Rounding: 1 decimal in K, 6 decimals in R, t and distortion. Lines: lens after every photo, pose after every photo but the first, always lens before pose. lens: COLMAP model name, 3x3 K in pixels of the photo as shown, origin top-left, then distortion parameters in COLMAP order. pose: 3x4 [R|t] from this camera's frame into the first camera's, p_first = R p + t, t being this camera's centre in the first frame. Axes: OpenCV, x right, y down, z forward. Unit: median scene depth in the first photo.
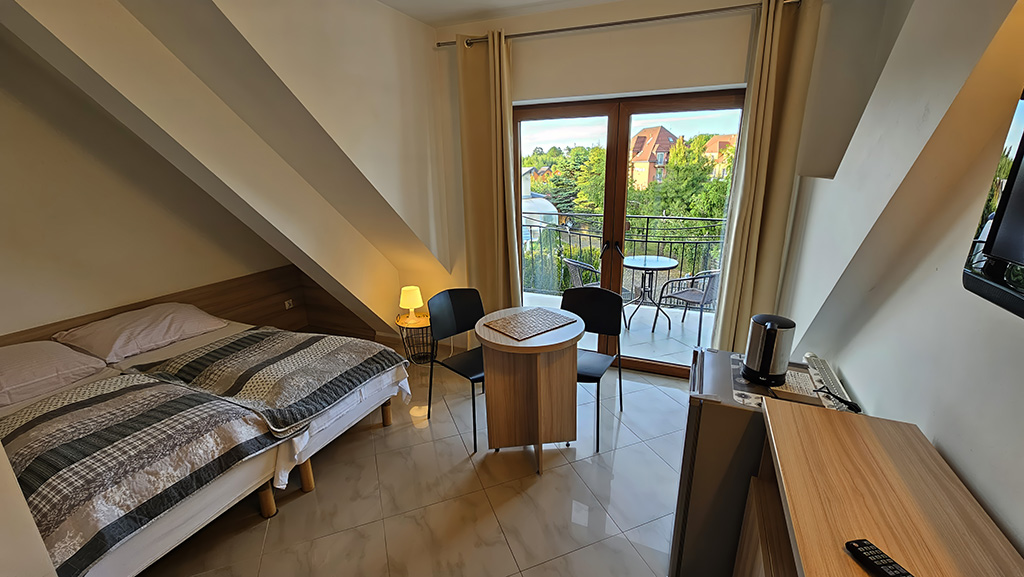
lens RADIAL K [[416.5, 0, 517.7], [0, 416.5, 292.3], [0, 0, 1]] dist [-0.001231, 0.000264]
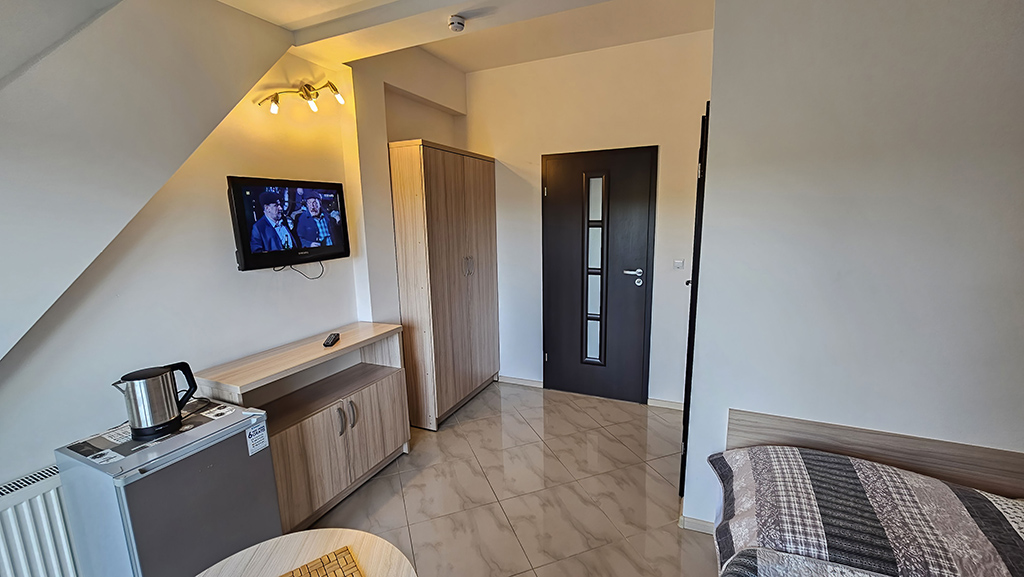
lens RADIAL K [[420.7, 0, 516.6], [0, 420.7, 291.1], [0, 0, 1]] dist [-0.000727, 0.000043]
pose [[-0.999385, 0.026991, 0.022369, -0.222114], [0.034230, 0.889023, 0.456581, -0.388140], [-0.007563, 0.457066, -0.889401, 1.289065]]
